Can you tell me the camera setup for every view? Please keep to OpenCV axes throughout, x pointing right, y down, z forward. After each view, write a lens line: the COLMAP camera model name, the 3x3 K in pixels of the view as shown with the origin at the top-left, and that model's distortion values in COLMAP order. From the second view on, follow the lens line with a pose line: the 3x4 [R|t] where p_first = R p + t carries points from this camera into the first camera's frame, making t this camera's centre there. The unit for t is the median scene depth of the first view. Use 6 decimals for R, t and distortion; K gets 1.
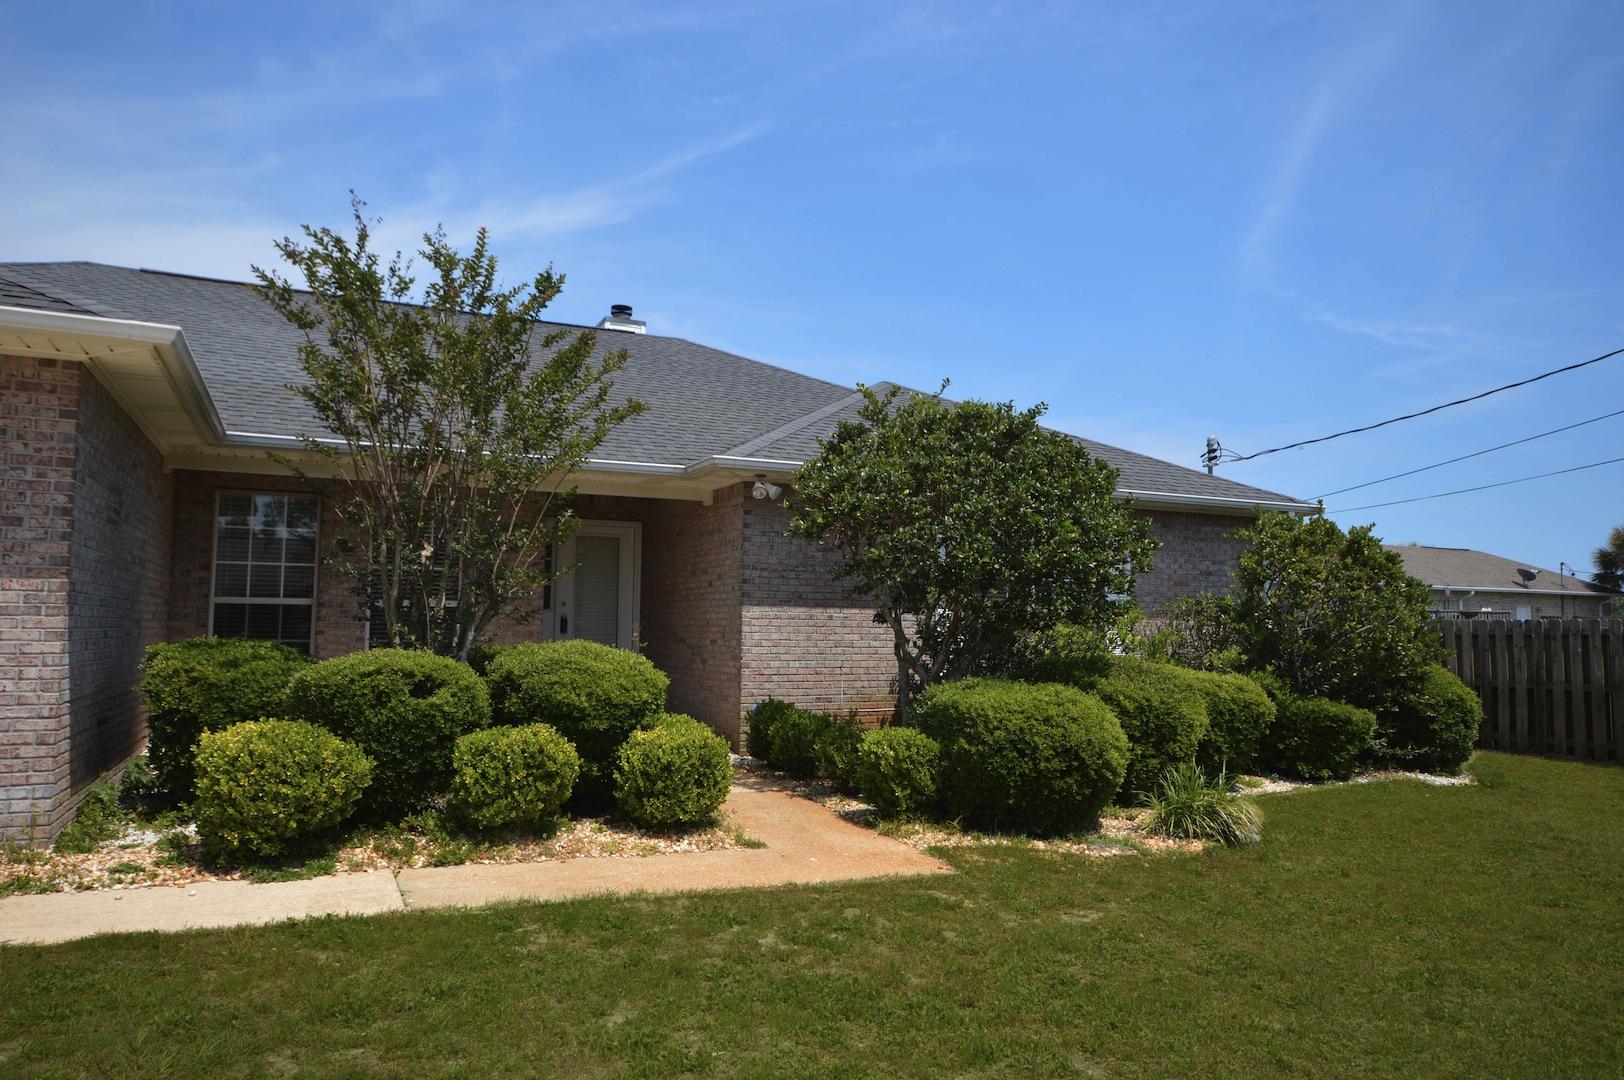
lens RADIAL K [[1086.9, 0, 813.2], [0, 1086.9, 542.2], [0, 0, 1]] dist [-0.004488, 0.035674]
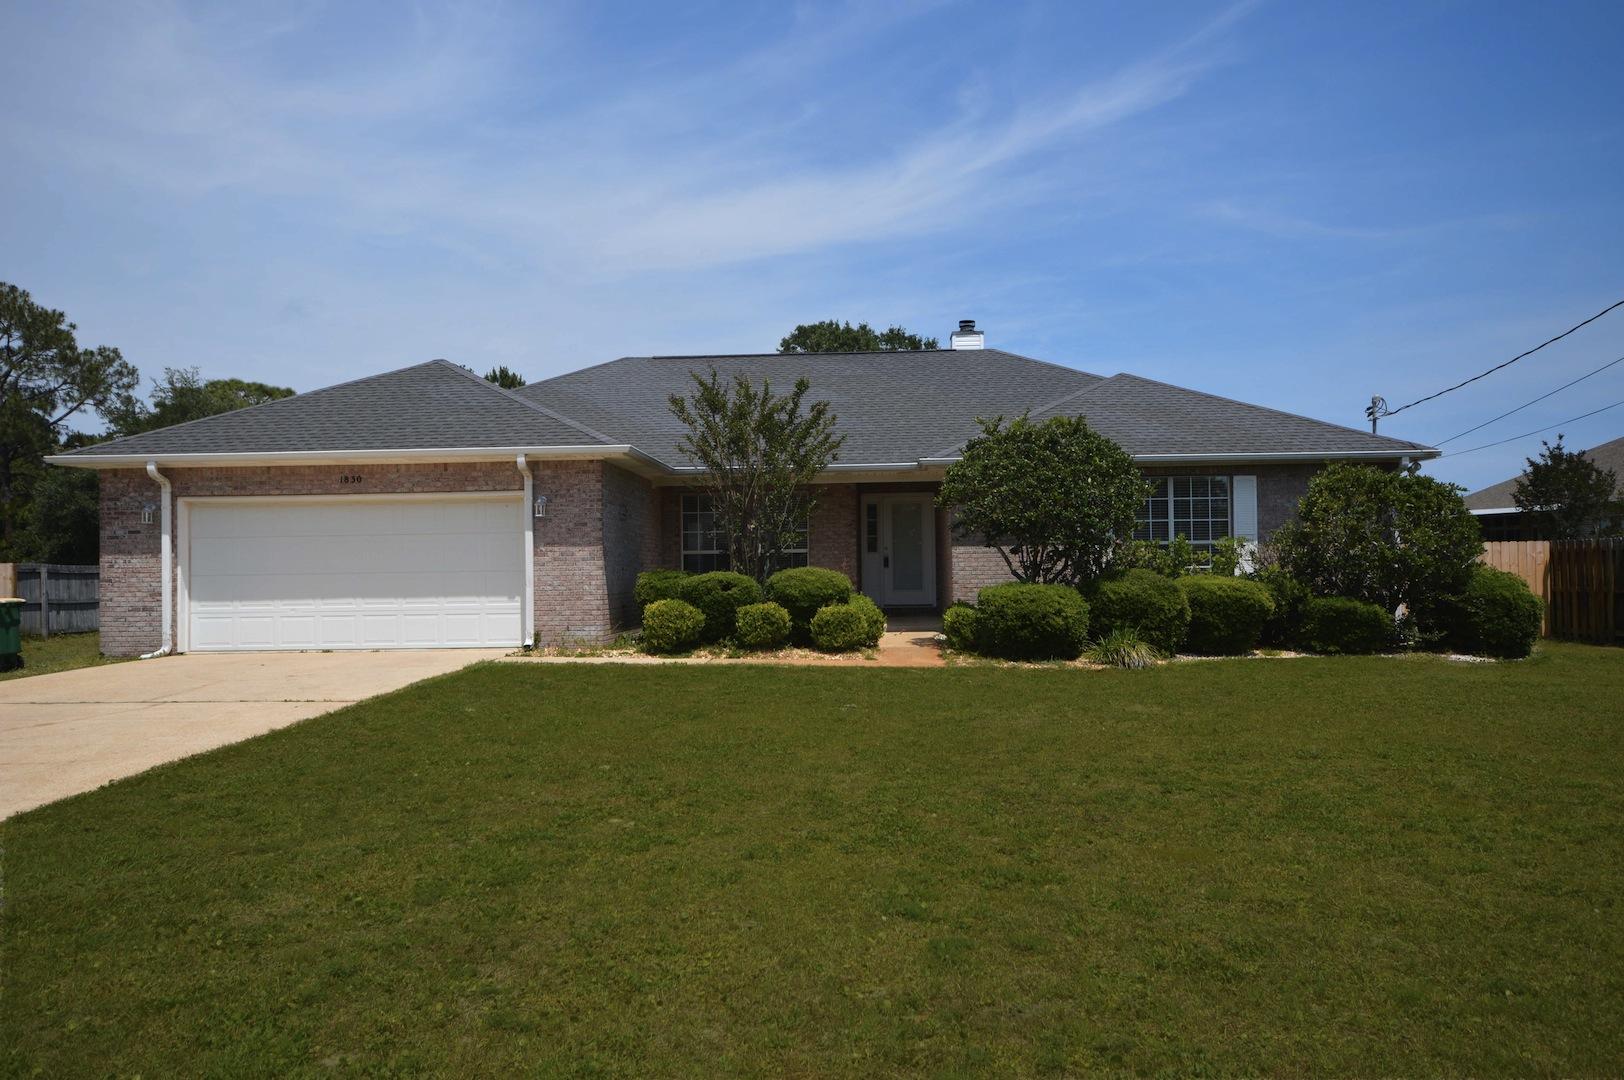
lens RADIAL K [[1174.1, 0, 811.6], [0, 1174.1, 540.3], [0, 0, 1]] dist [0.000963, 0.000452]
pose [[0.884959, -0.036204, -0.464260, 0.943256], [0.060080, 0.997517, 0.036736, -0.047169], [0.461778, -0.060402, 0.884937, -1.105876]]
